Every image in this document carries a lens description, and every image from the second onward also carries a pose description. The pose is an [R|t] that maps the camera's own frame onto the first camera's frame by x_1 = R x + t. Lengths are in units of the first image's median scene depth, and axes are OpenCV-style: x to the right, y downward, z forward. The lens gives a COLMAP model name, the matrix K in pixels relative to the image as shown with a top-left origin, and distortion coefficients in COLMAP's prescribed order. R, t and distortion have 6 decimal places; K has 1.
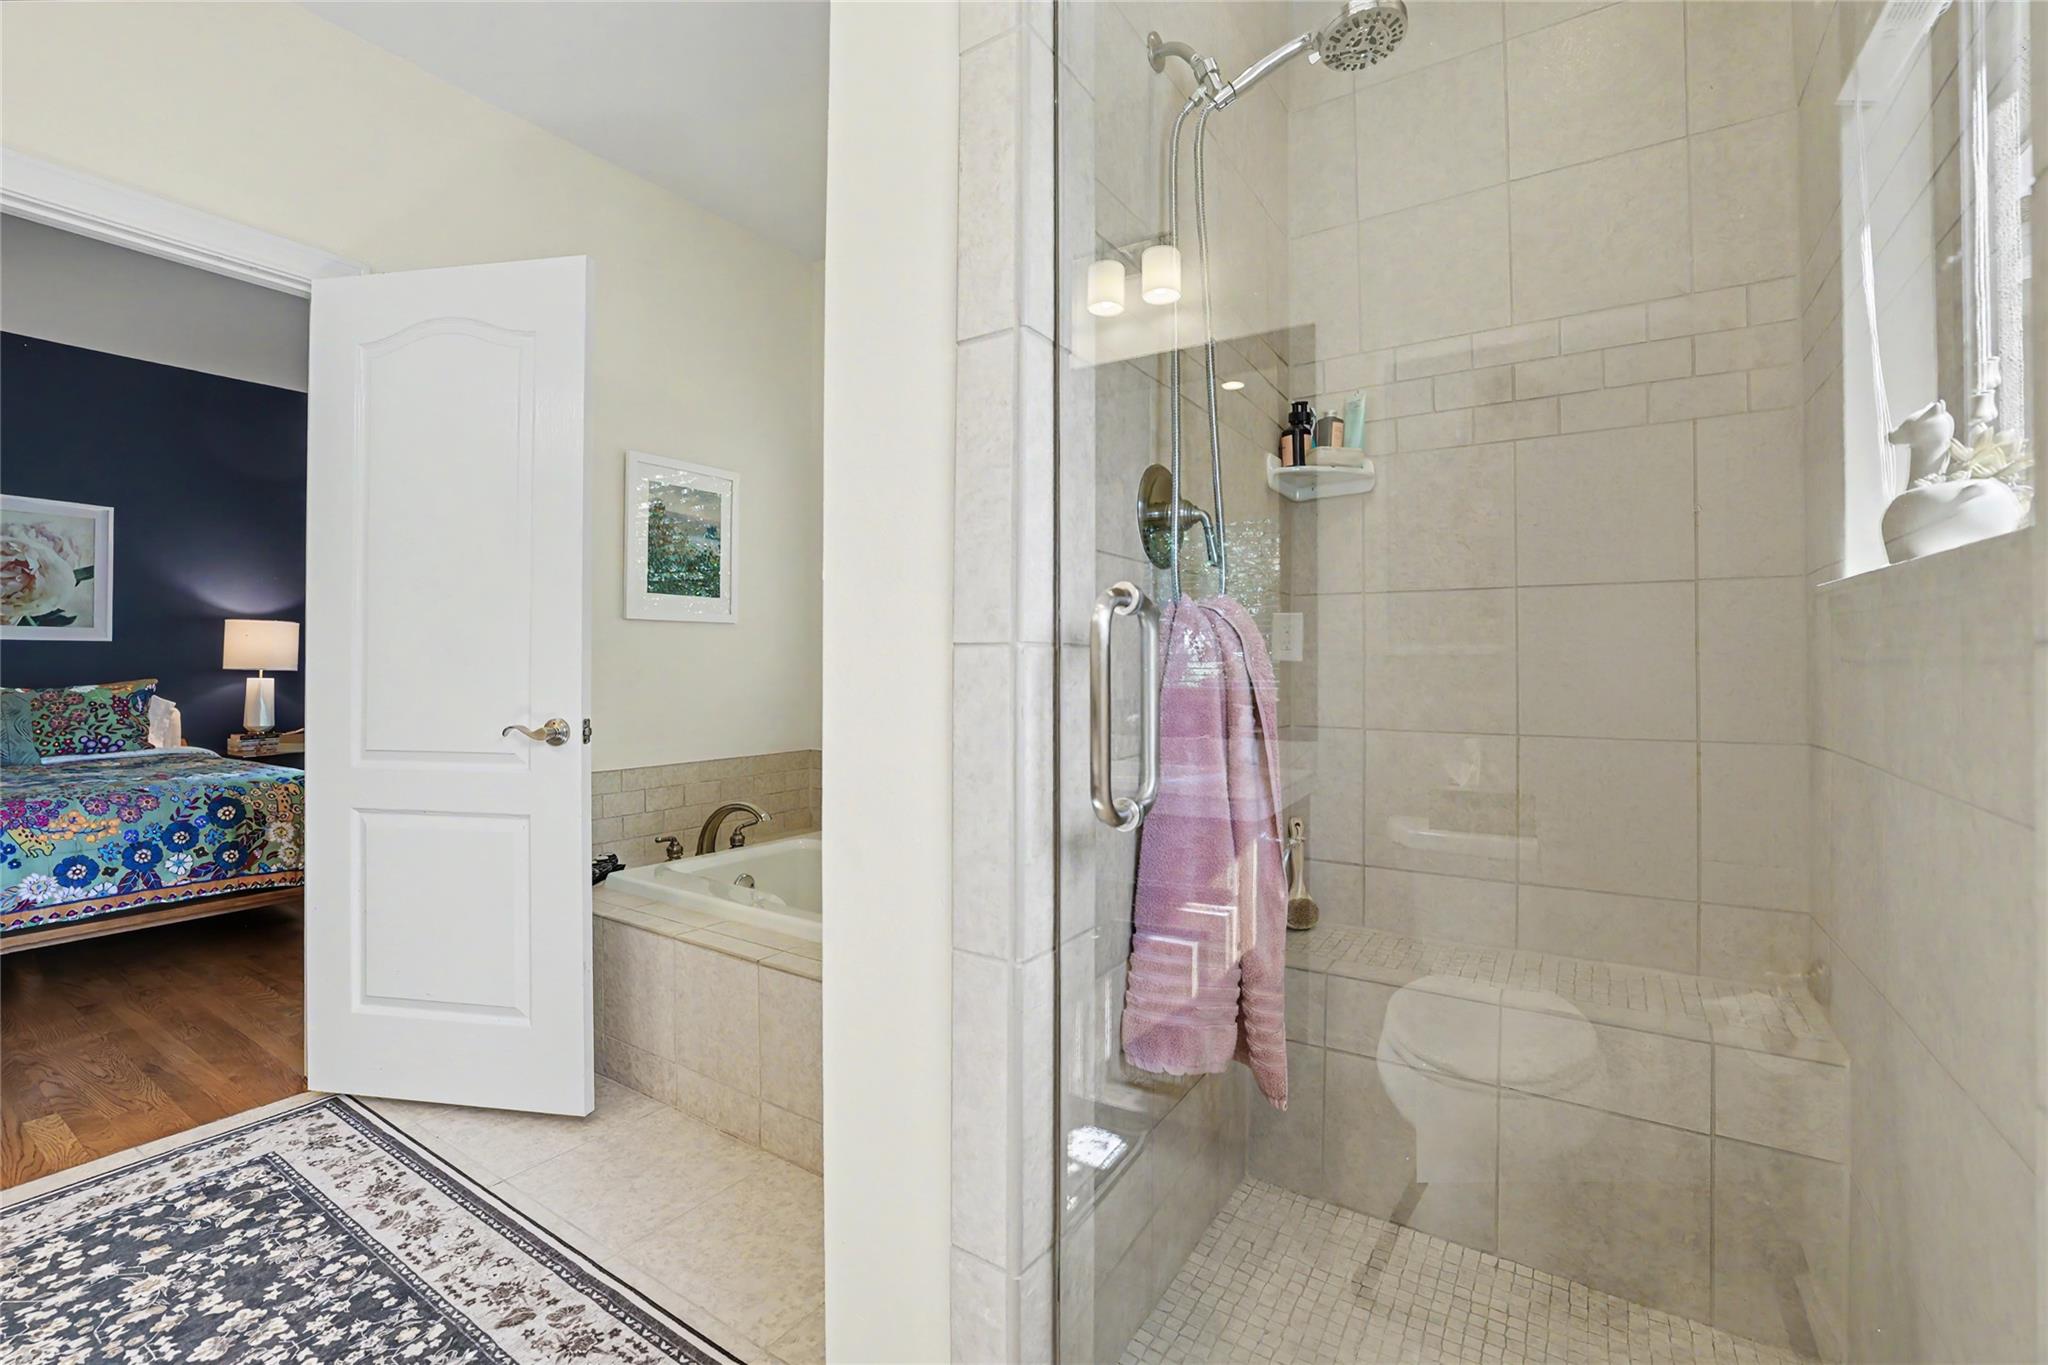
lens RADIAL K [[877.2, 0, 1013.5], [0, 877.2, 653.2], [0, 0, 1]] dist [-0.023096, 0.006111]
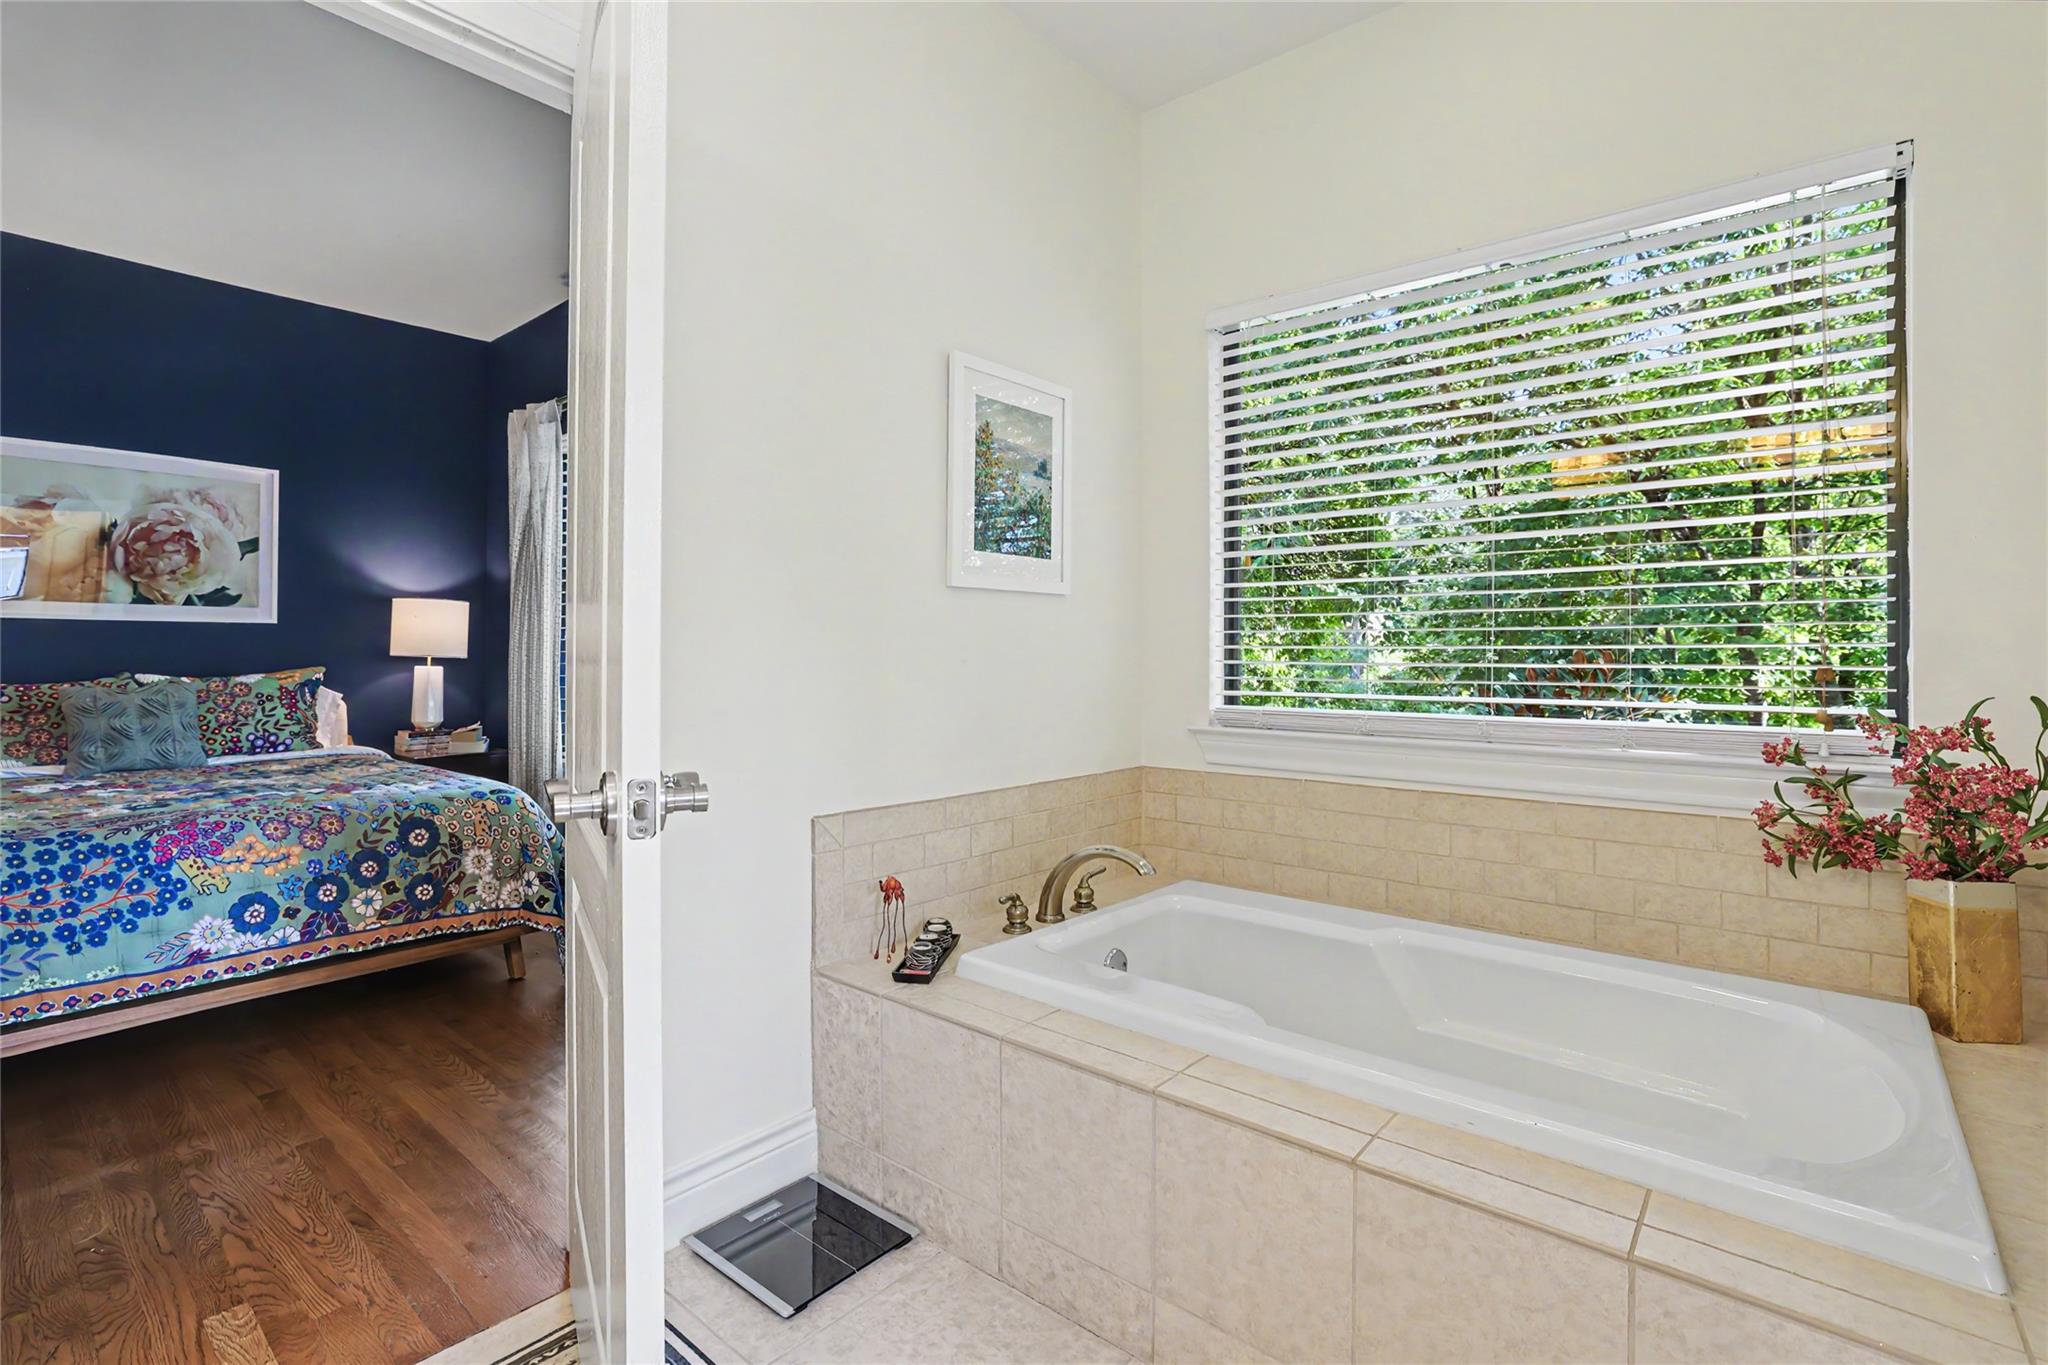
lens RADIAL K [[937.0, 0, 1014.1], [0, 937.0, 645.1], [0, 0, 1]] dist [-0.039755, 0.015192]
pose [[0.993183, 0.002318, -0.116545, -0.291628], [-0.002014, 0.999994, 0.002722, 0.005888], [0.116550, -0.002469, 0.993182, 0.240911]]
